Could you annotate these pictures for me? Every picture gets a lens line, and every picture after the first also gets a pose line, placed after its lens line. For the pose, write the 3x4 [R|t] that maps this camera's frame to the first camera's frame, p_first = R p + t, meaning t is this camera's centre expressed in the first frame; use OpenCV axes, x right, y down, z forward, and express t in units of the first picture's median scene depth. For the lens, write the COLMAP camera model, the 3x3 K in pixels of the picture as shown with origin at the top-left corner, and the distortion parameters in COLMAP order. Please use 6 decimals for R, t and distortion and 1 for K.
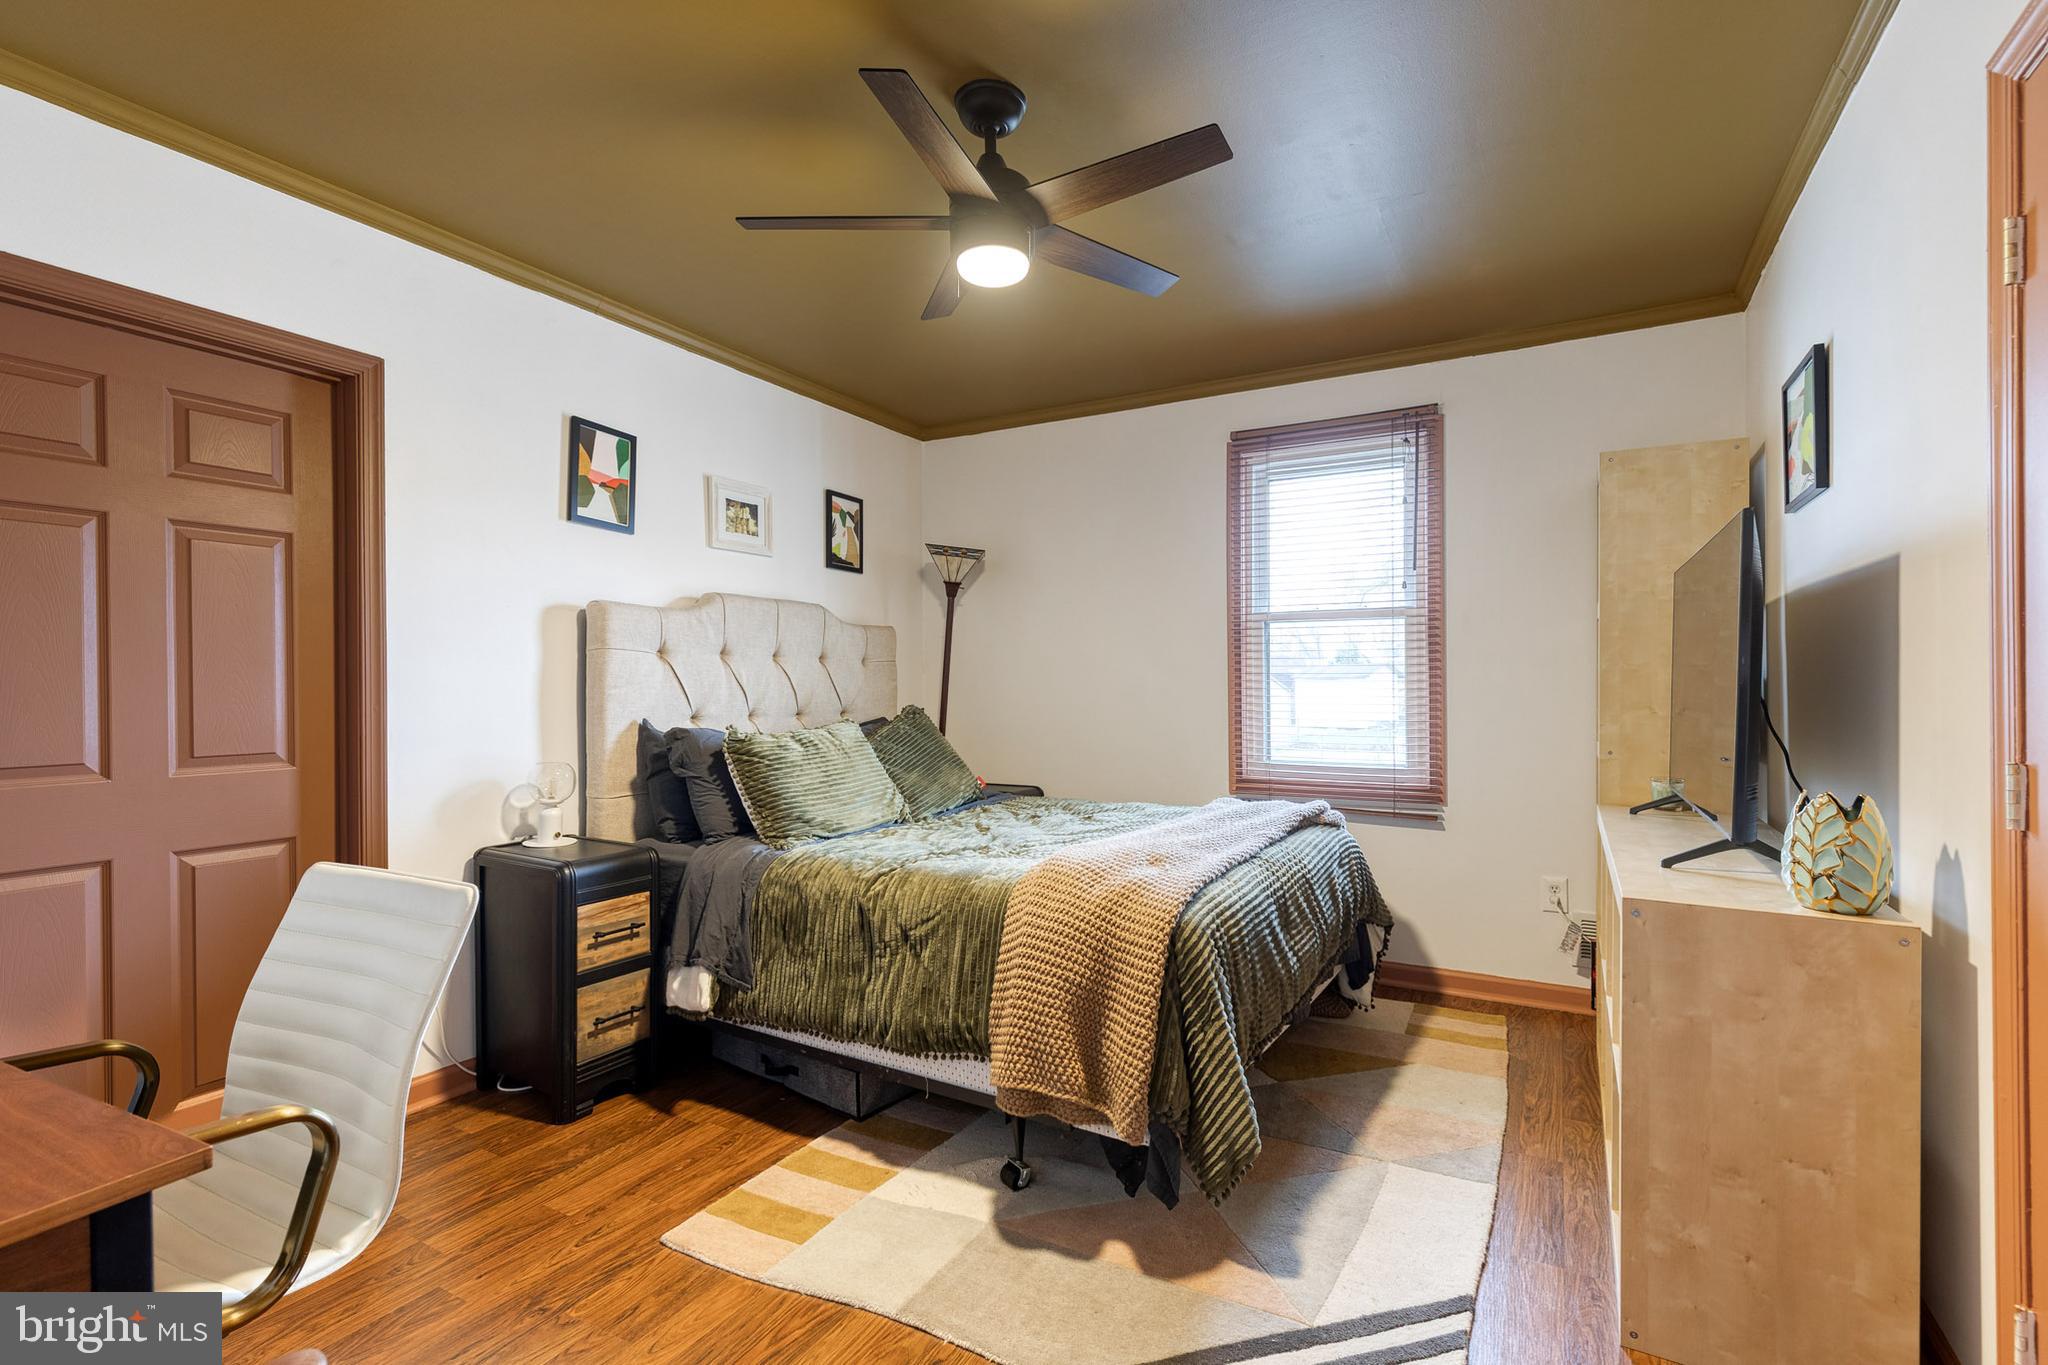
lens RADIAL K [[922.0, 0, 1033.3], [0, 922.0, 687.5], [0, 0, 1]] dist [0.013080, -0.002079]
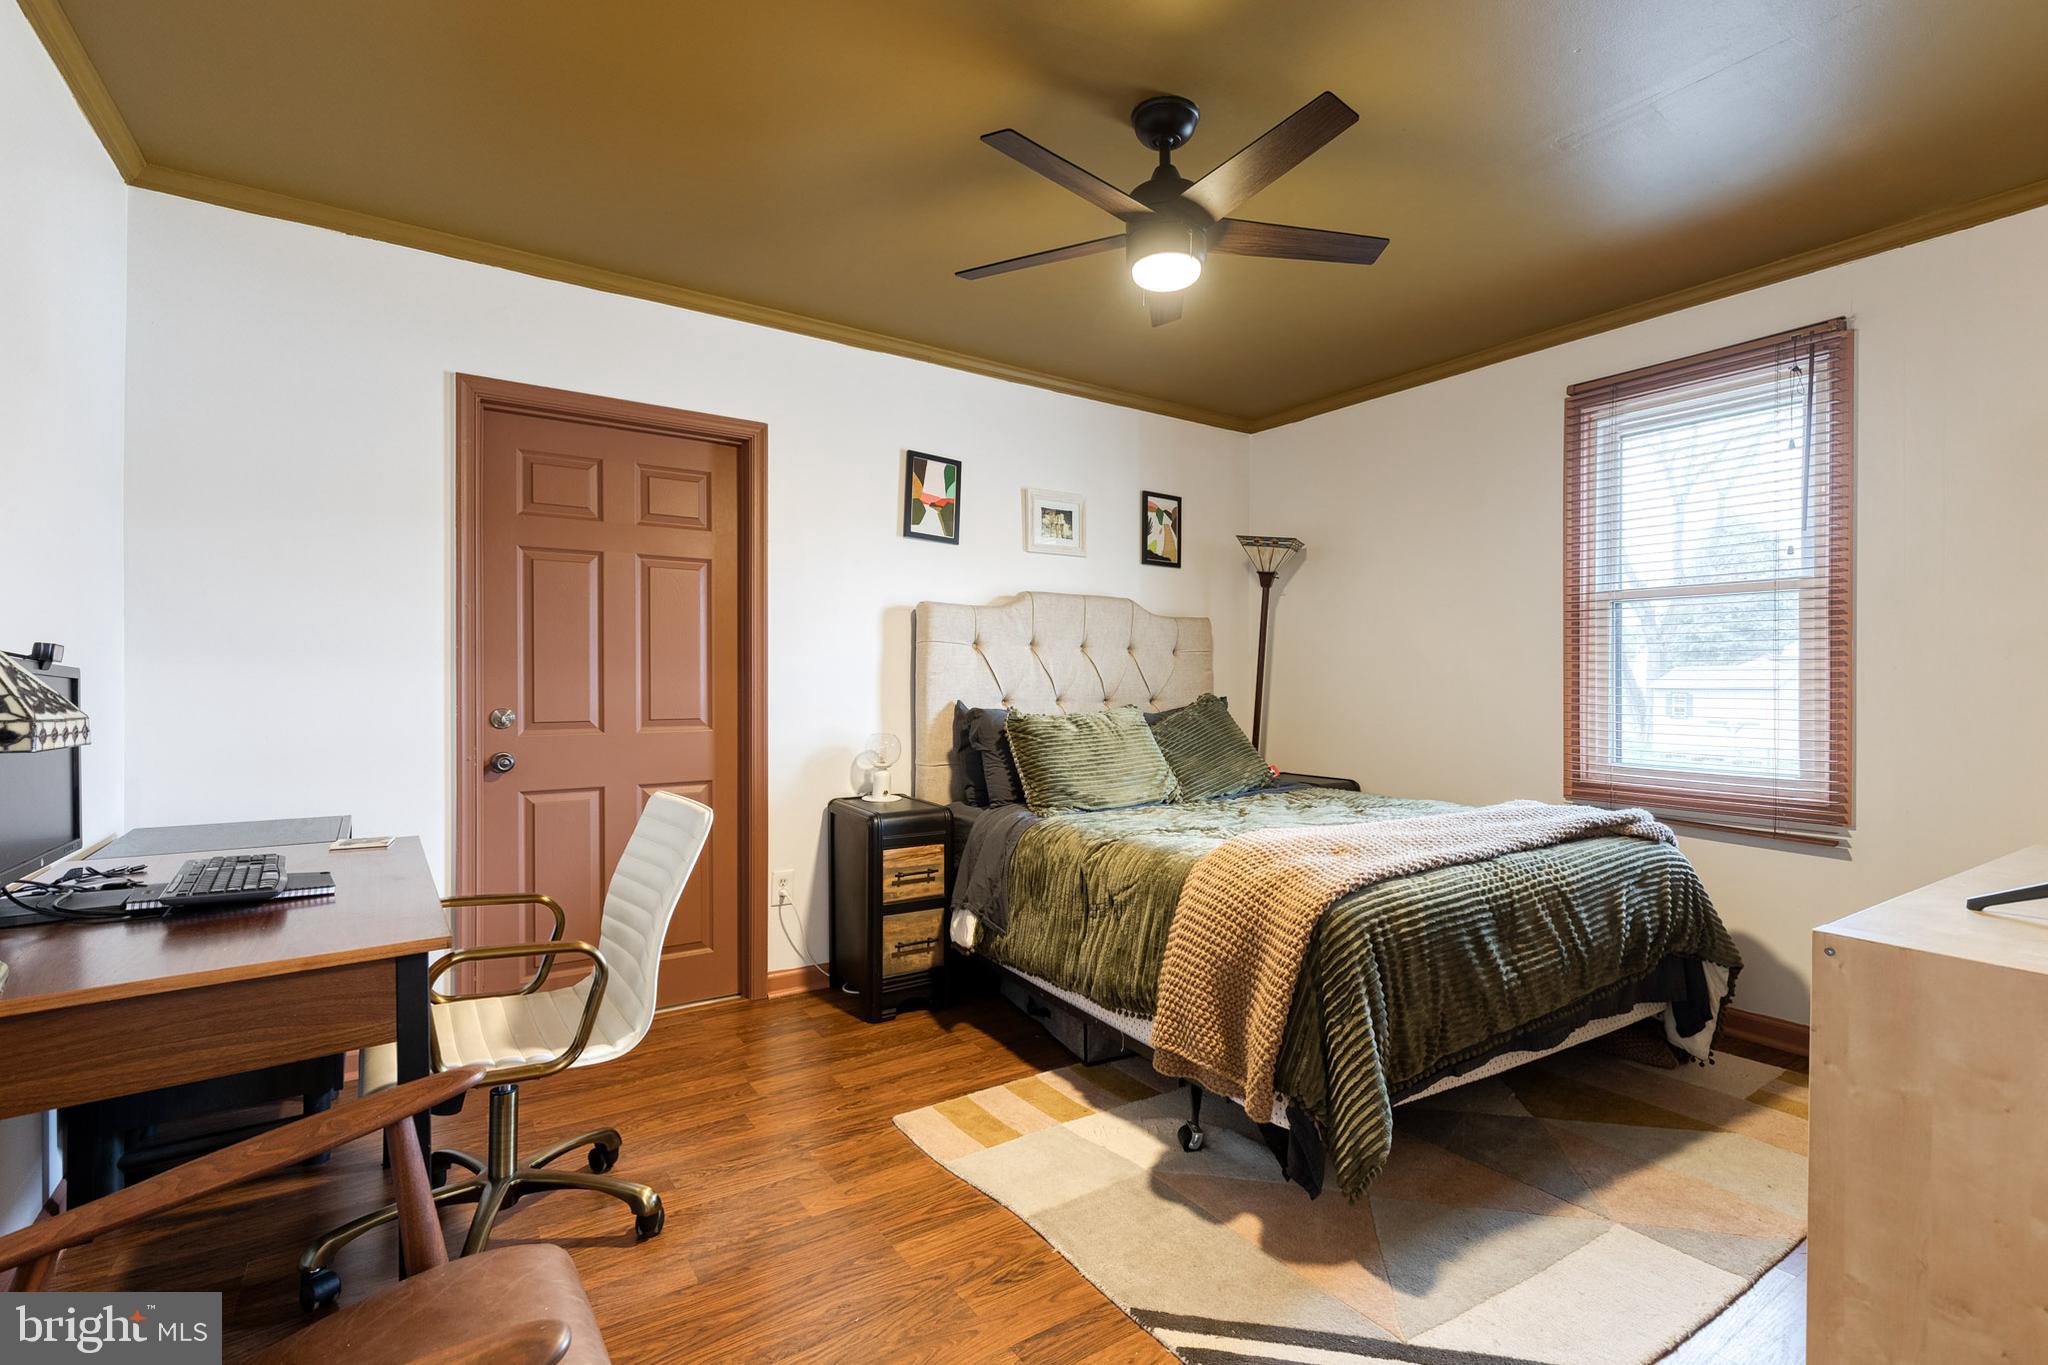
lens RADIAL K [[922.0, 0, 1062.6], [0, 922.0, 688.5], [0, 0, 1]] dist [0.013080, -0.002079]
pose [[0.899490, 0.009753, -0.436833, 0.240045], [-0.006983, 0.999944, 0.007947, 0.009339], [0.436886, -0.004097, 0.899508, -0.001957]]
